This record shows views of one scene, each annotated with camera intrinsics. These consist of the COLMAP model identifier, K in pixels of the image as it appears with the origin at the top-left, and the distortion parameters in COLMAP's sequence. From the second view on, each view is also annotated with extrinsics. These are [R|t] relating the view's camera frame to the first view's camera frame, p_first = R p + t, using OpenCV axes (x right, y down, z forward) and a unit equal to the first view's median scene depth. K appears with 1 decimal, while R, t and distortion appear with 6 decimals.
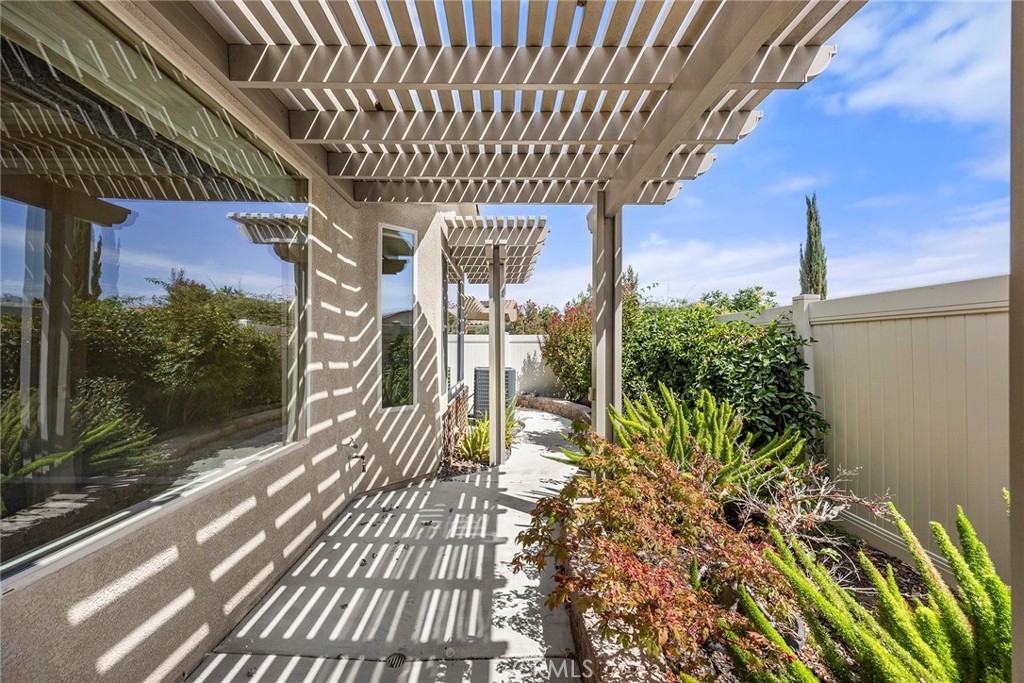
lens RADIAL K [[392.5, 0, 512.4], [0, 392.5, 340.7], [0, 0, 1]] dist [0.003113, -0.000476]
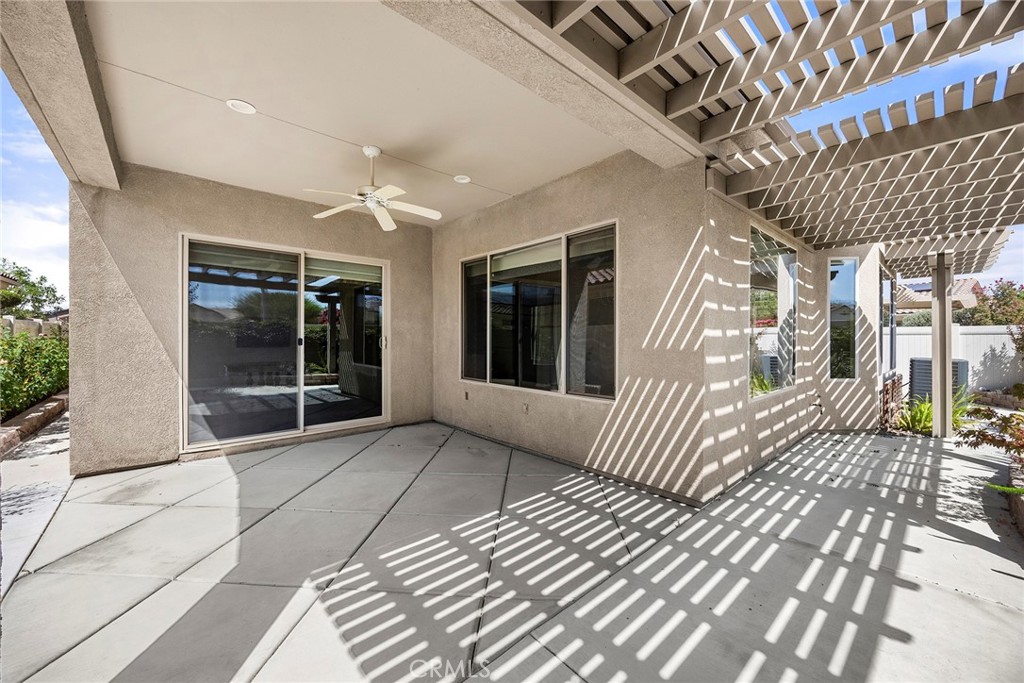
lens RADIAL K [[392.5, 0, 517.8], [0, 392.5, 341.4], [0, 0, 1]] dist [0.003113, -0.000476]
pose [[0.653860, 0.000816, -0.756615, 0.025548], [0.011097, 0.999882, 0.010668, -0.000144], [0.756534, -0.015372, 0.653774, -0.794510]]
